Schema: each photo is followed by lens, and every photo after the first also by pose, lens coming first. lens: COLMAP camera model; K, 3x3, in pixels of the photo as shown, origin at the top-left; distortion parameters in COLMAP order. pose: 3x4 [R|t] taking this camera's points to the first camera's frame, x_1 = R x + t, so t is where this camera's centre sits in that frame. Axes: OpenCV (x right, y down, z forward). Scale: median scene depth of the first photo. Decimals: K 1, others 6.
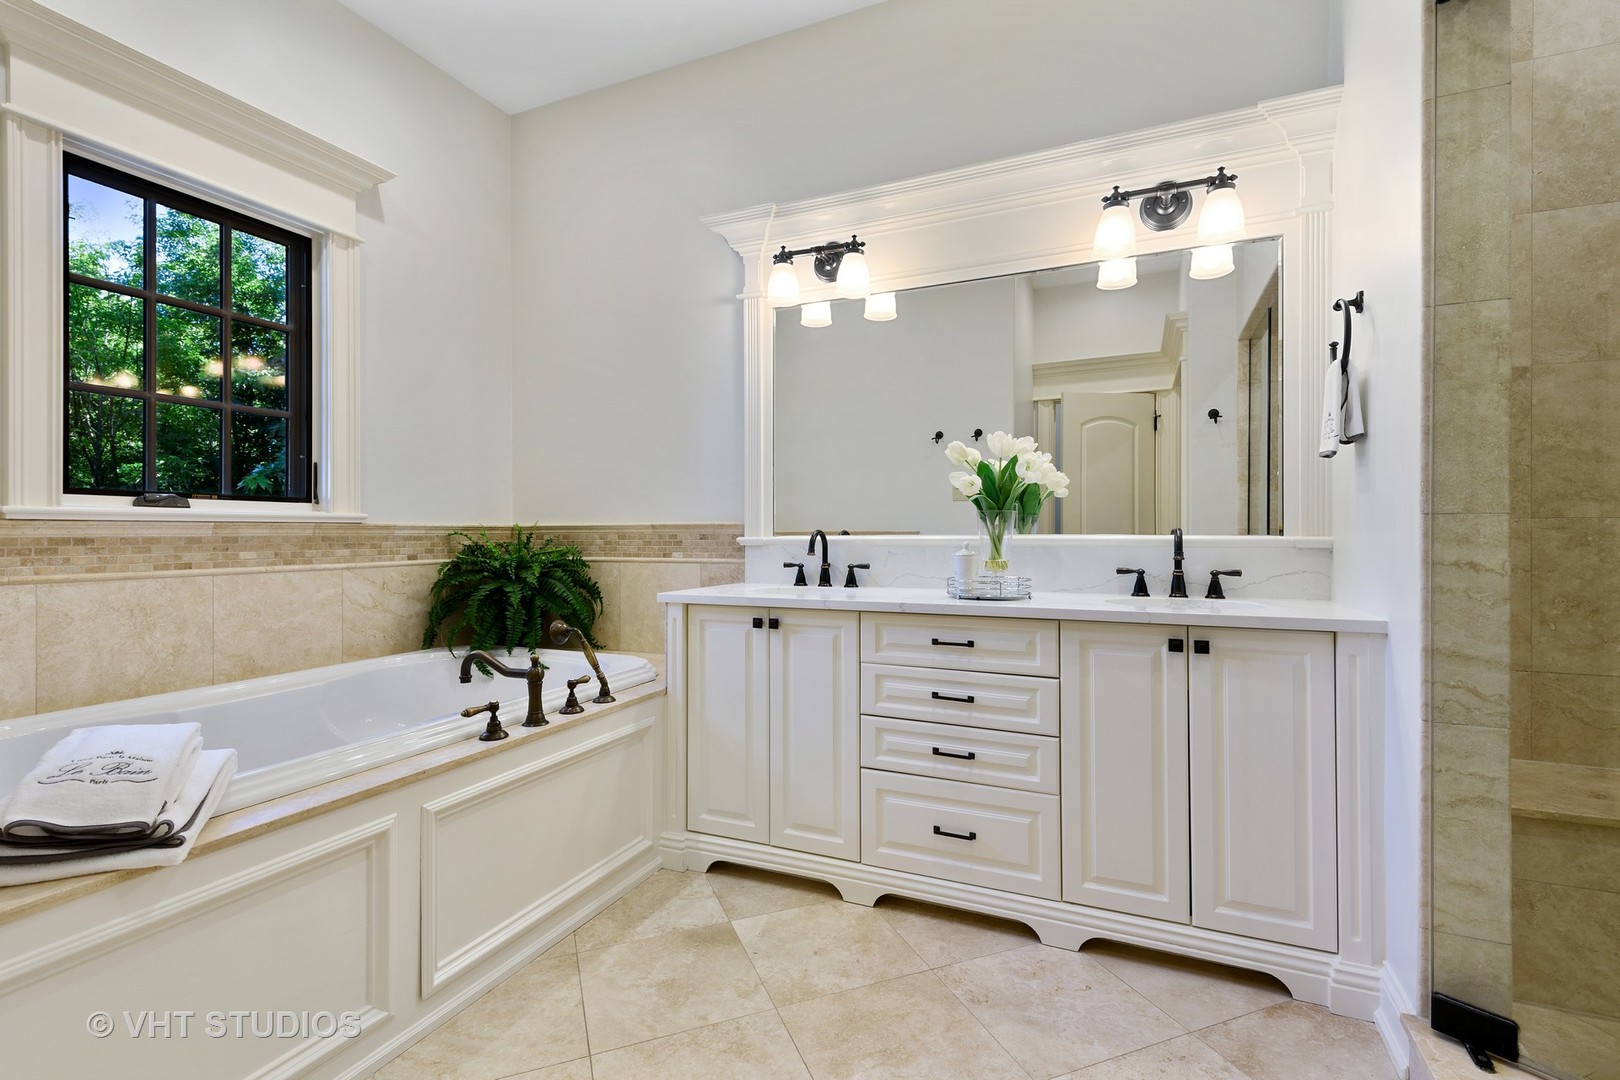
lens RADIAL K [[746.1, 0, 807.4], [0, 746.1, 535.7], [0, 0, 1]] dist [0.012354, -0.001772]
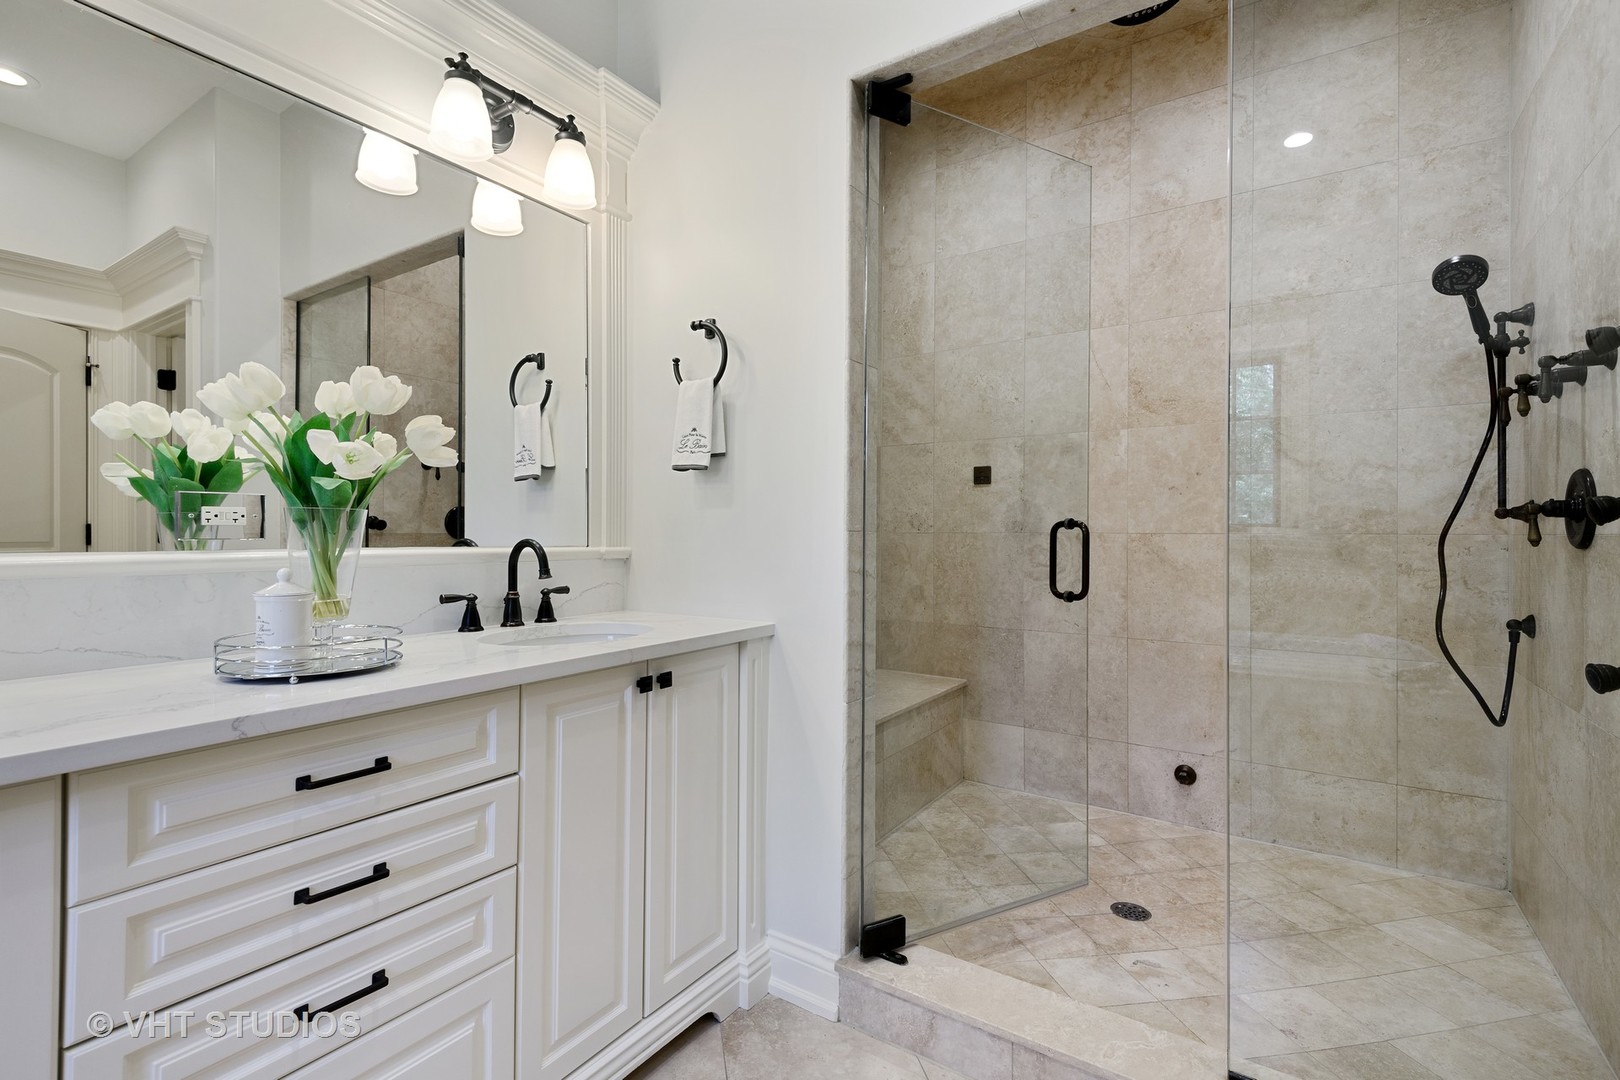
lens RADIAL K [[746.1, 0, 811.5], [0, 746.1, 533.1], [0, 0, 1]] dist [0.012354, -0.001772]
pose [[0.157728, 0.002061, 0.987480, -0.246191], [-0.000384, 0.999998, -0.002026, -0.015178], [-0.987483, -0.000060, 0.157728, 0.599553]]
